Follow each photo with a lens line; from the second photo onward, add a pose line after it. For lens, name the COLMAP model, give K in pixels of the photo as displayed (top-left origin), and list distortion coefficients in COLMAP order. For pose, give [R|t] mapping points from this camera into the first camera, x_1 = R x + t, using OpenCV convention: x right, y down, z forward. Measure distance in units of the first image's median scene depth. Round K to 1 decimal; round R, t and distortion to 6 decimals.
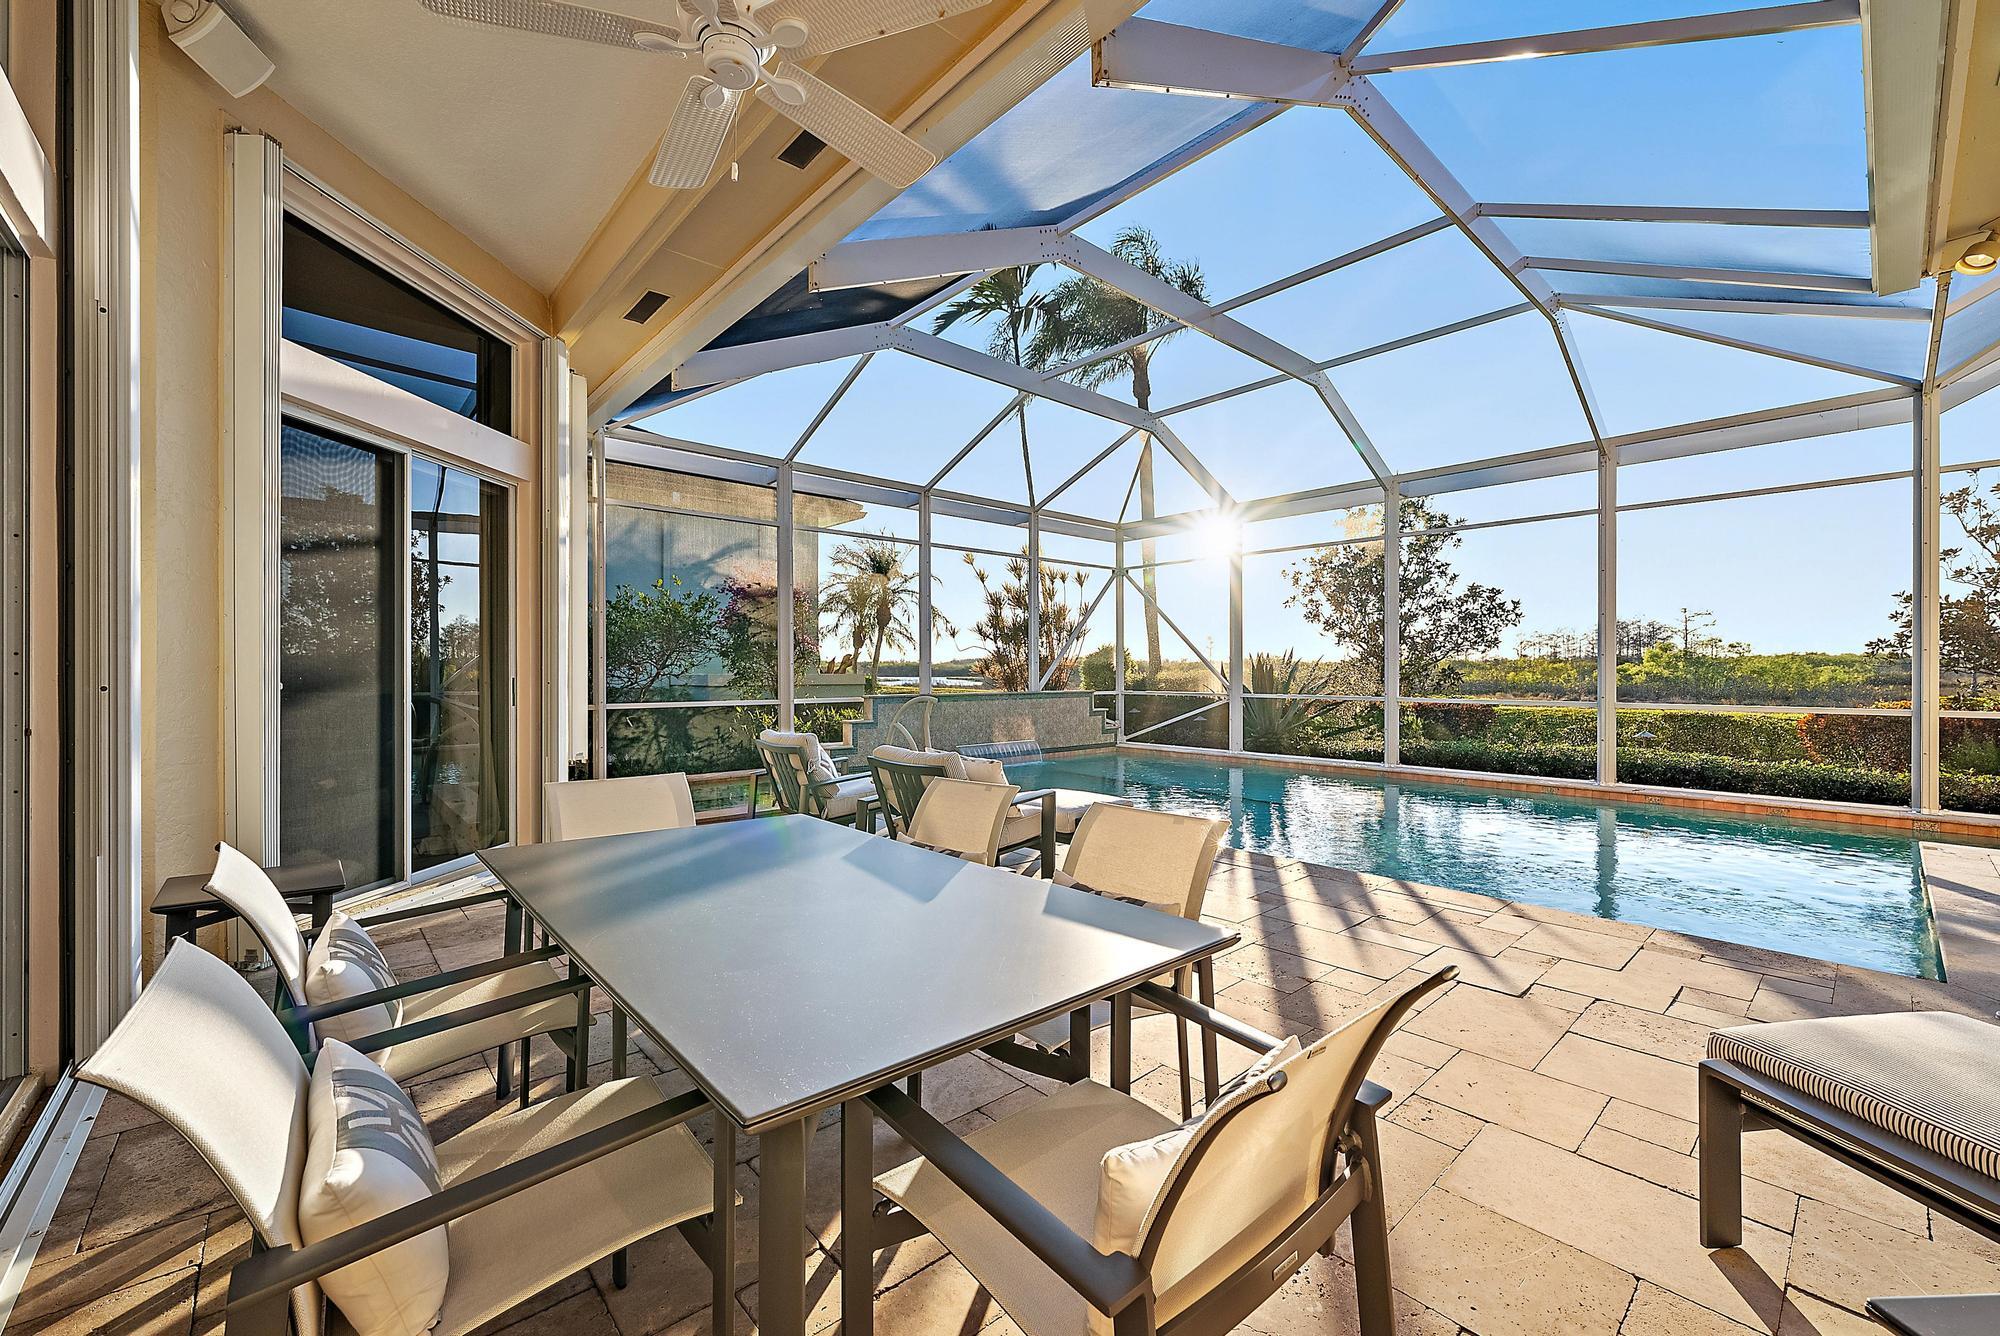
lens RADIAL K [[795.8, 0, 1000.0], [0, 795.8, 668.0], [0, 0, 1]] dist [0.000707, -0.000049]
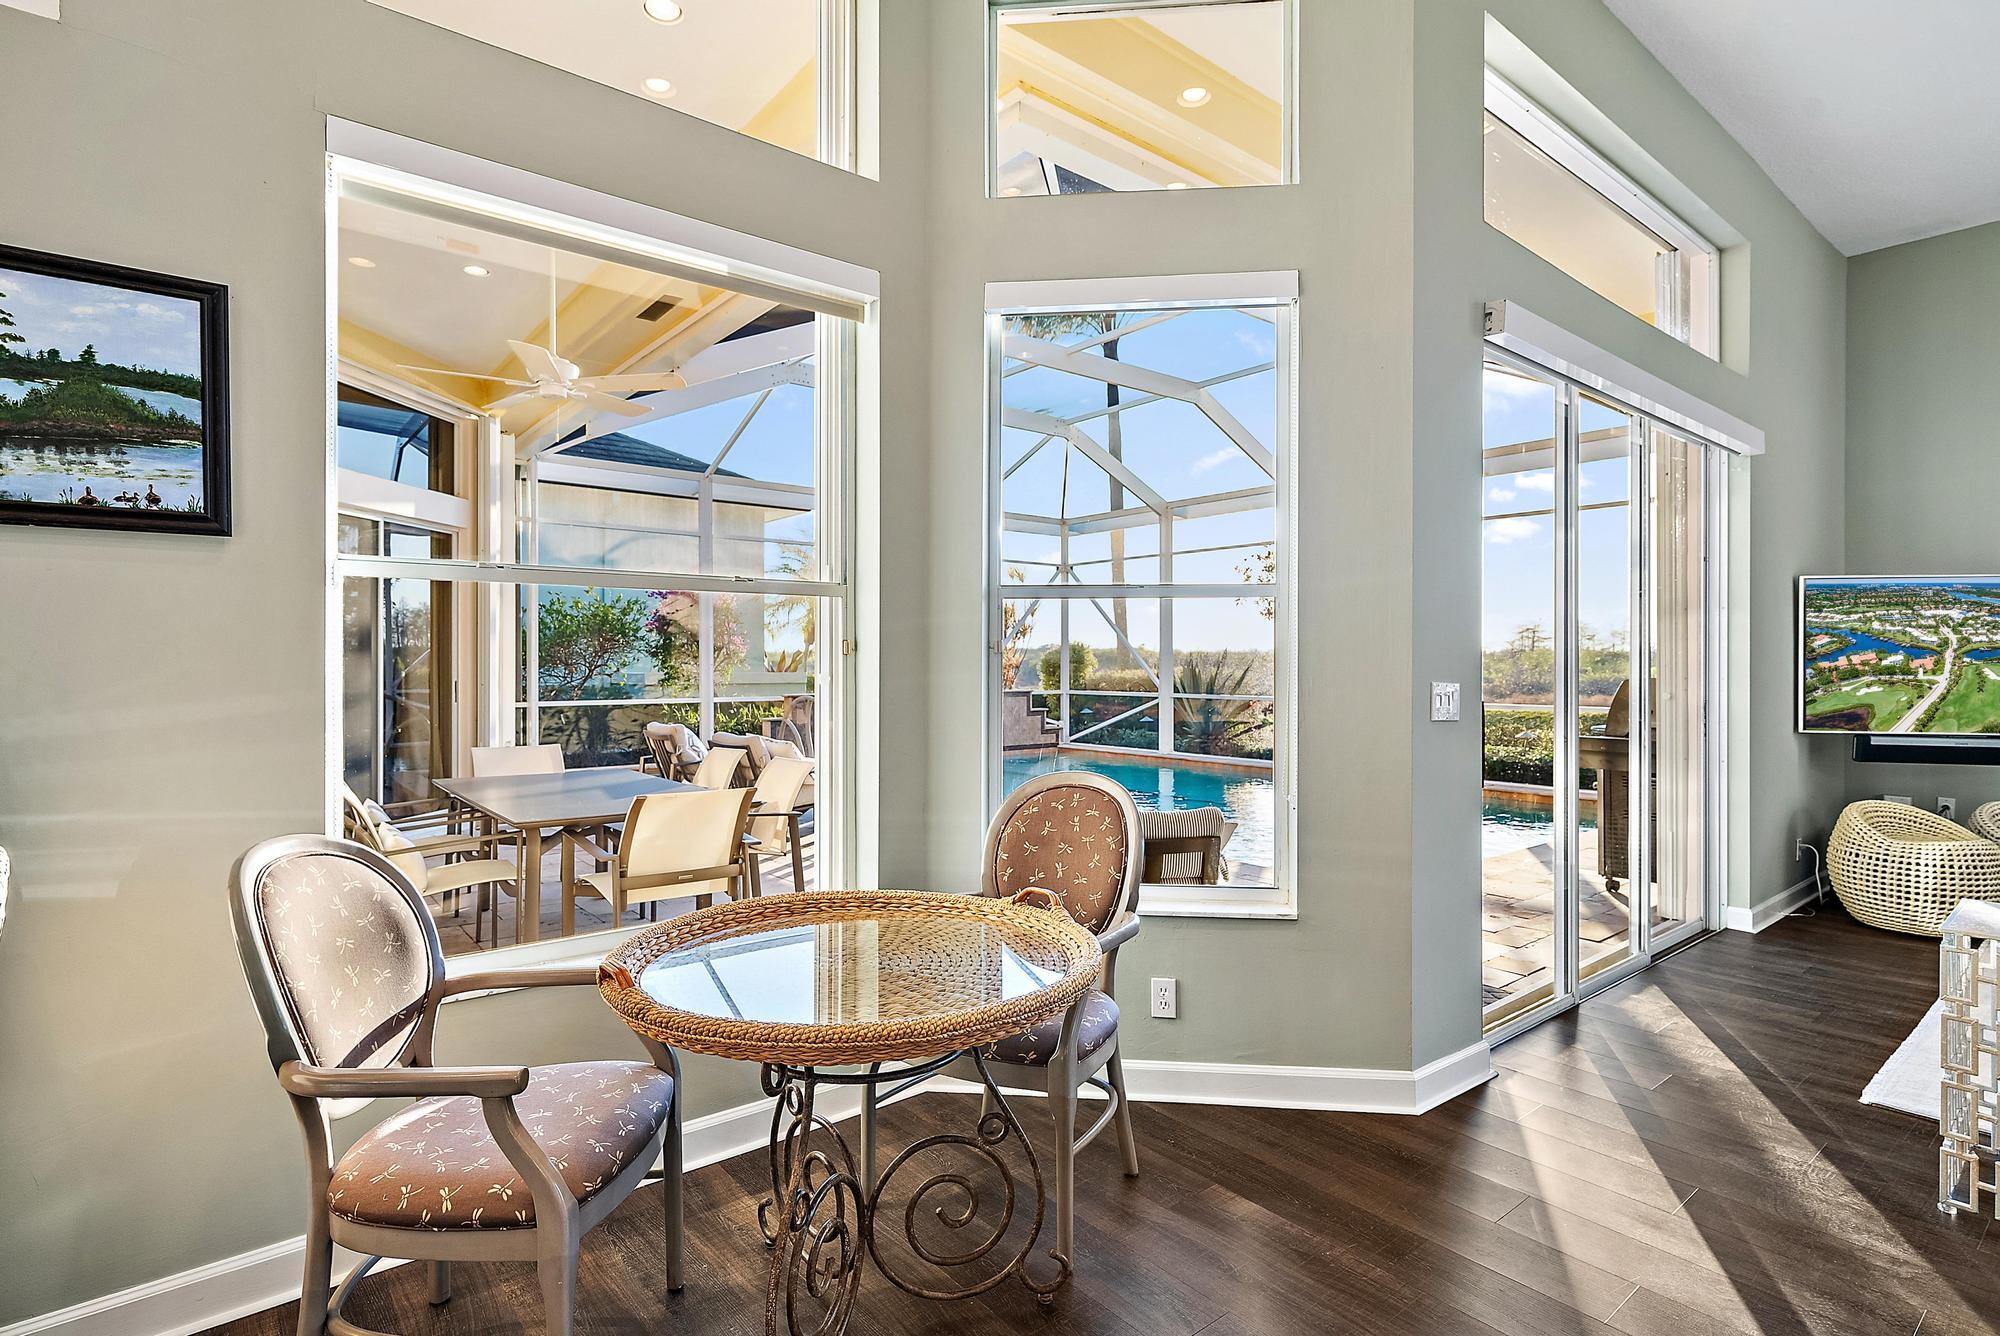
lens RADIAL K [[976.3, 0, 1000.0], [0, 976.3, 668.0], [0, 0, 1]] dist [-0.000688, -0.000107]
pose [[0.998984, 0.001767, -0.045022, 0.172466], [-0.001403, 0.999966, 0.008108, -0.011215], [0.045035, -0.008036, 0.998953, -0.274610]]
